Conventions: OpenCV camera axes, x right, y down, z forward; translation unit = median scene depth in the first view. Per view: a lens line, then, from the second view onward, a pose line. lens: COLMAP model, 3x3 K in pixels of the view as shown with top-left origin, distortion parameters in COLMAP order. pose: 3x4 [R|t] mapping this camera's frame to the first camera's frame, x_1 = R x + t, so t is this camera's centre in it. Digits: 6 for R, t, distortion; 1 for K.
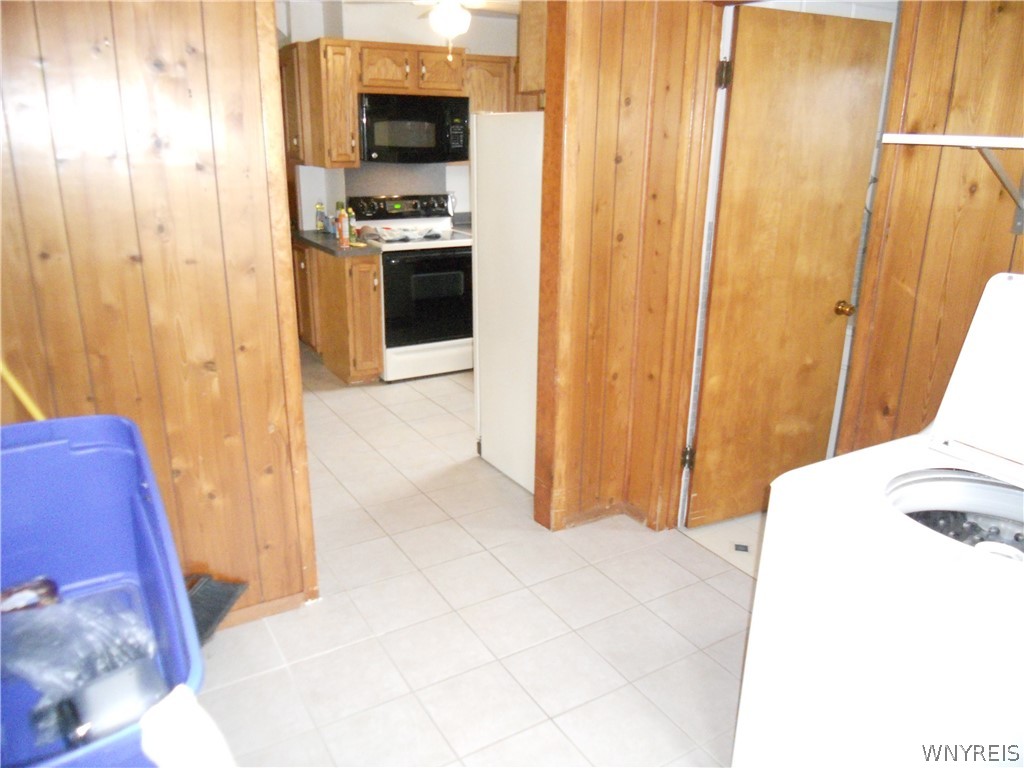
lens RADIAL K [[765.9, 0, 506.3], [0, 765.9, 391.2], [0, 0, 1]] dist [-0.051242, 0.009709]
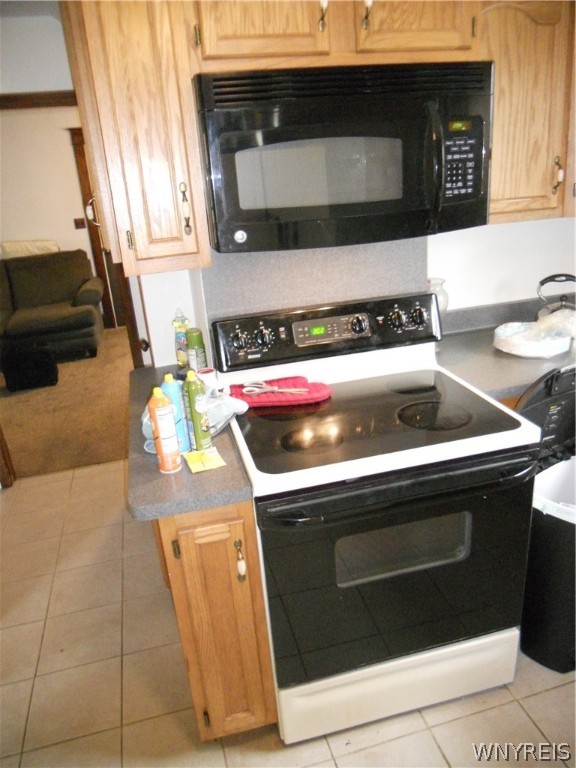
lens RADIAL K [[574.4, 0, 284.0], [0, 574.4, 376.0], [0, 0, 1]] dist [-0.051242, 0.009709]
pose [[0.952645, 0.016879, -0.303616, -0.059991], [-0.007079, 0.999419, 0.033351, -0.238424], [0.304002, -0.029623, 0.952211, 0.697540]]
